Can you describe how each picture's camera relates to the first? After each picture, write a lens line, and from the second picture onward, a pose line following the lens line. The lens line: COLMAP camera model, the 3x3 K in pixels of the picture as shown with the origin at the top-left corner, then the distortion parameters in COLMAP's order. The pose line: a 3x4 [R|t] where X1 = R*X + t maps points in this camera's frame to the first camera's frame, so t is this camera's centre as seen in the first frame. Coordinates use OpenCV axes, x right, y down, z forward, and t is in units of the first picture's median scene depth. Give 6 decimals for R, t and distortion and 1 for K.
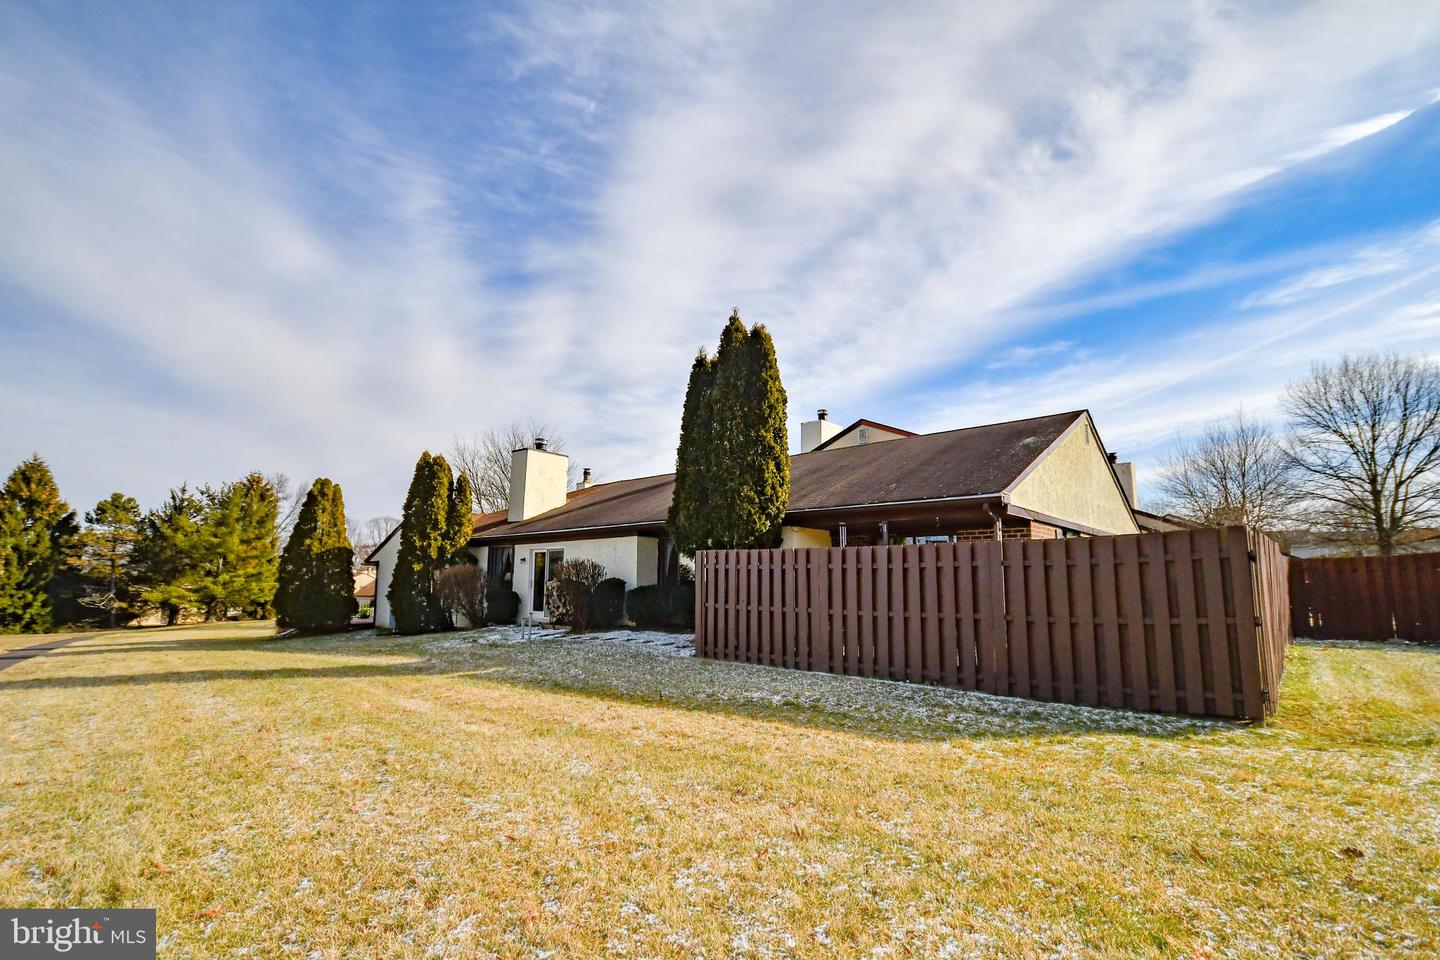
lens RADIAL K [[644.2, 0, 714.1], [0, 644.2, 496.1], [0, 0, 1]] dist [-0.000432, -0.013559]
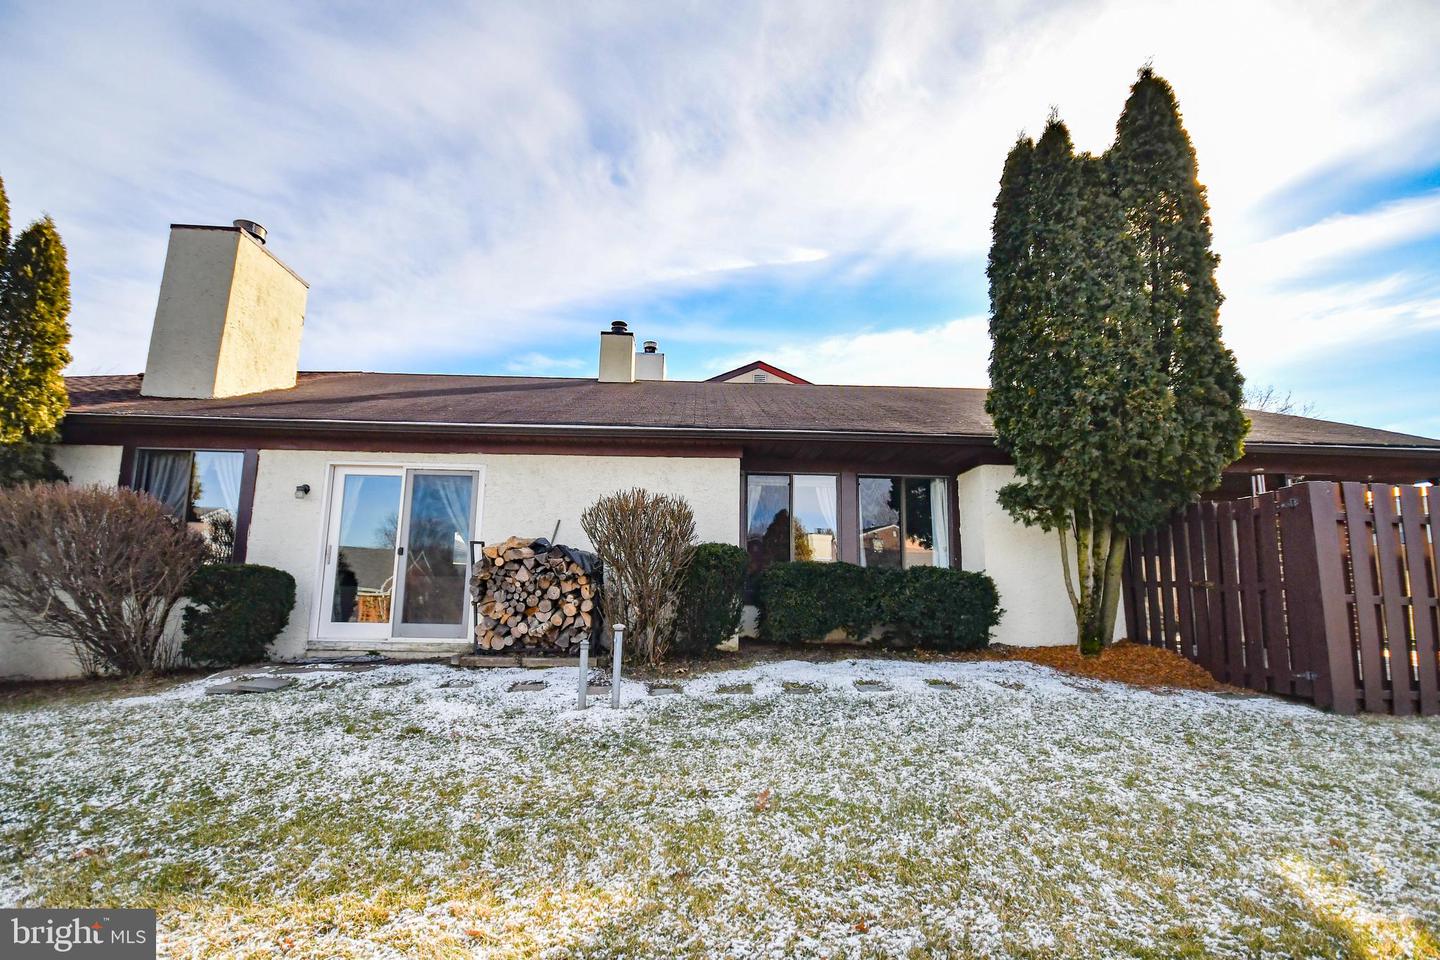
lens RADIAL K [[715.3, 0, 721.1], [0, 715.3, 489.0], [0, 0, 1]] dist [0.000809, 0.000116]
pose [[0.725216, 0.119163, 0.678131, -0.358880], [-0.099016, 0.992722, -0.068553, 0.091247], [-0.681364, -0.017430, 0.731737, 0.458372]]
